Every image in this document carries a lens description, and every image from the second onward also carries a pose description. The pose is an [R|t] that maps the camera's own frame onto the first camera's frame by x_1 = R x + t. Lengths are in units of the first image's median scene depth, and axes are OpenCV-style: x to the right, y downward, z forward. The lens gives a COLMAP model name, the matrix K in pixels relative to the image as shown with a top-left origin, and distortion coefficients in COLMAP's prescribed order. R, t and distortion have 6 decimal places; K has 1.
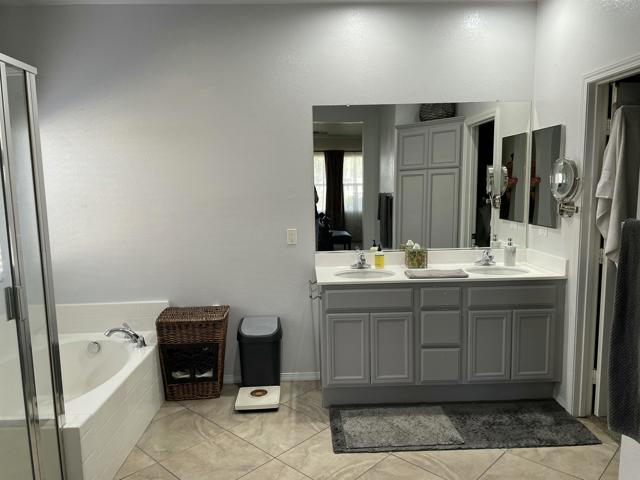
lens RADIAL K [[481.7, 0, 320.0], [0, 481.7, 240.8], [0, 0, 1]] dist [0.074459, -0.087682]
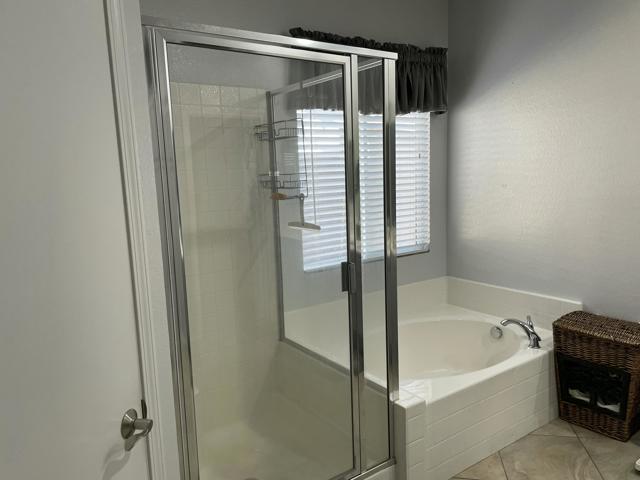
lens RADIAL K [[481.7, 0, 318.1], [0, 481.7, 239.0], [0, 0, 1]] dist [0.074459, -0.087682]
pose [[0.554975, 0.117648, -0.823506, 0.121534], [-0.076029, 0.992979, 0.090622, -0.028033], [0.828386, 0.012317, 0.560023, 0.174753]]
